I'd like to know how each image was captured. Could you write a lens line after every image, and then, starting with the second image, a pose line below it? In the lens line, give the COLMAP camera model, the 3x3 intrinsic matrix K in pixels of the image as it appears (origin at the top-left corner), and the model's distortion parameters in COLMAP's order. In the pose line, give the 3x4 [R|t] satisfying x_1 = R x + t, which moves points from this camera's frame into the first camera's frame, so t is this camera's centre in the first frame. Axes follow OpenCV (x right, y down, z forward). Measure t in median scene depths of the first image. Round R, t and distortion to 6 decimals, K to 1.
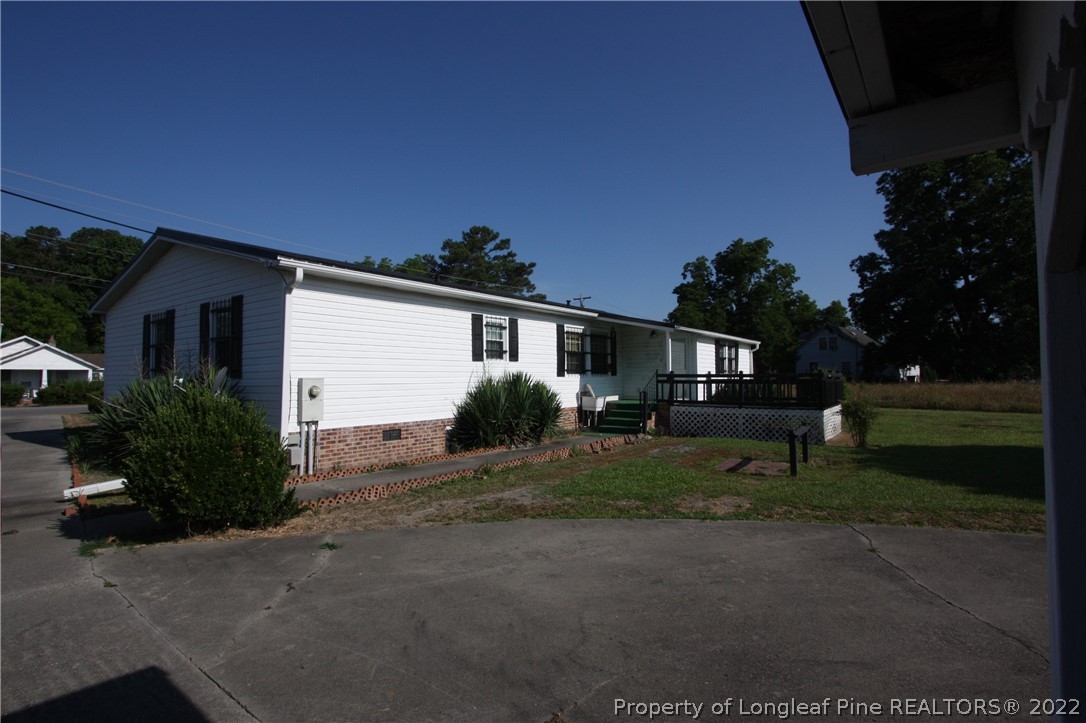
lens RADIAL K [[522.5, 0, 544.8], [0, 522.5, 354.8], [0, 0, 1]] dist [-0.022652, 0.001247]
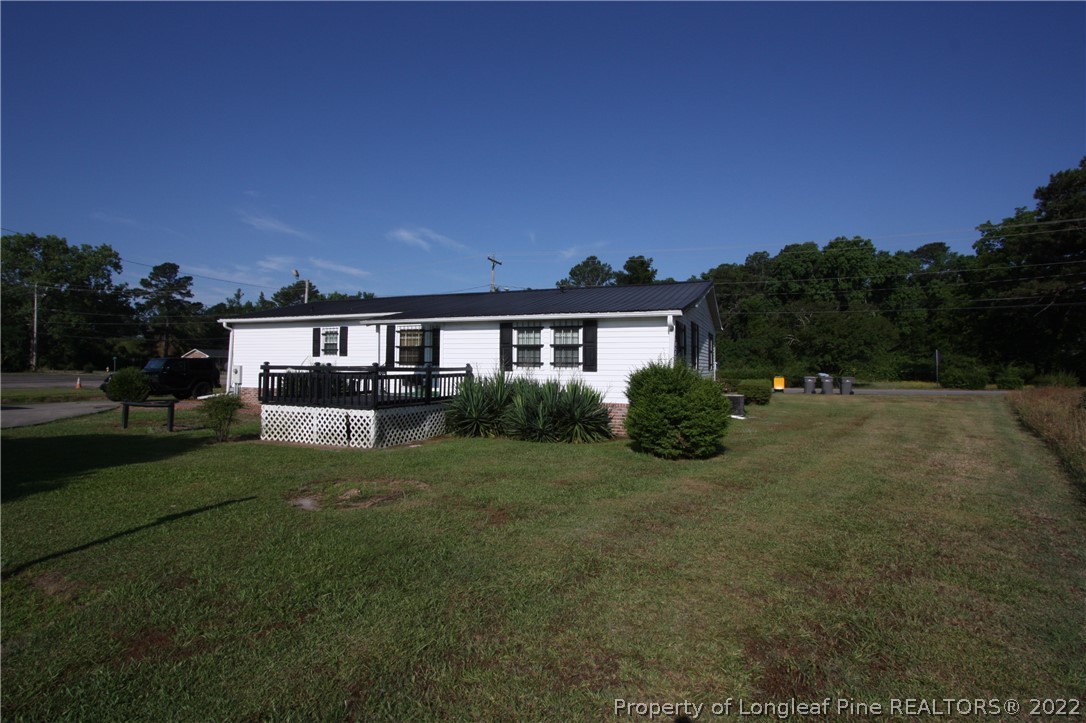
lens RADIAL K [[522.5, 0, 544.8], [0, 522.5, 354.8], [0, 0, 1]] dist [-0.022652, 0.001247]
pose [[0.242303, -0.012321, -0.970122, 1.331994], [0.028641, 0.999574, -0.005541, 0.029435], [0.969778, -0.026443, 0.242553, 1.063939]]
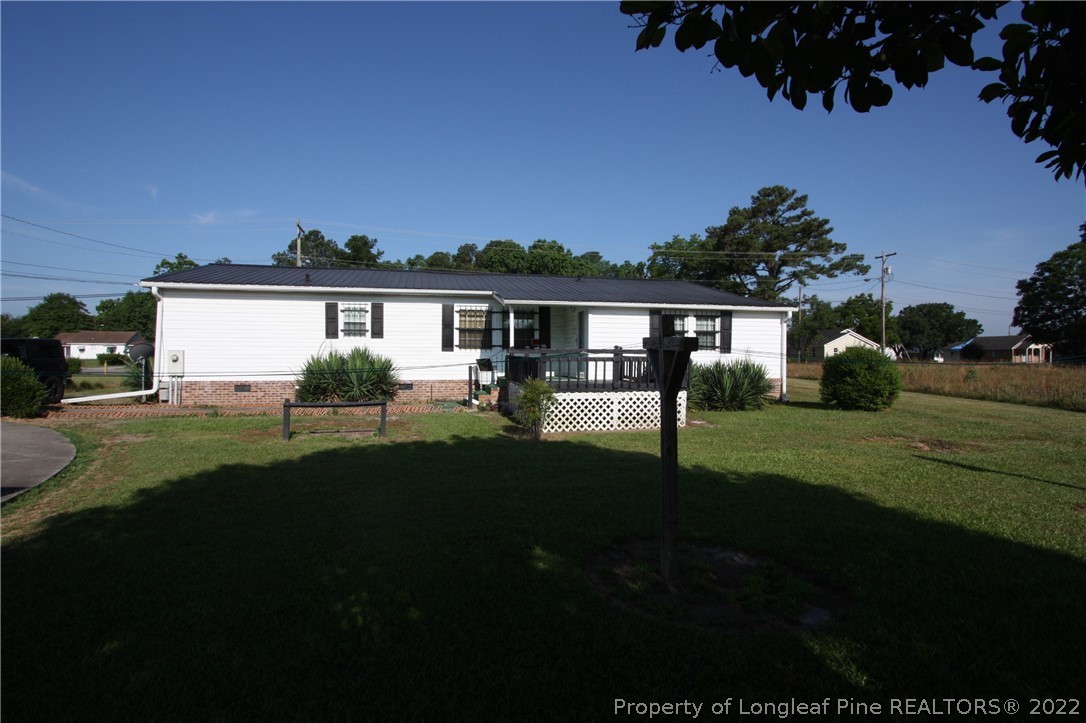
lens RADIAL K [[522.5, 0, 544.8], [0, 522.5, 354.8], [0, 0, 1]] dist [-0.022652, 0.001247]
pose [[0.758732, 0.012073, -0.651291, 0.914456], [0.017694, 0.999077, 0.039134, 0.009029], [0.651163, -0.041216, 0.757818, 0.297101]]
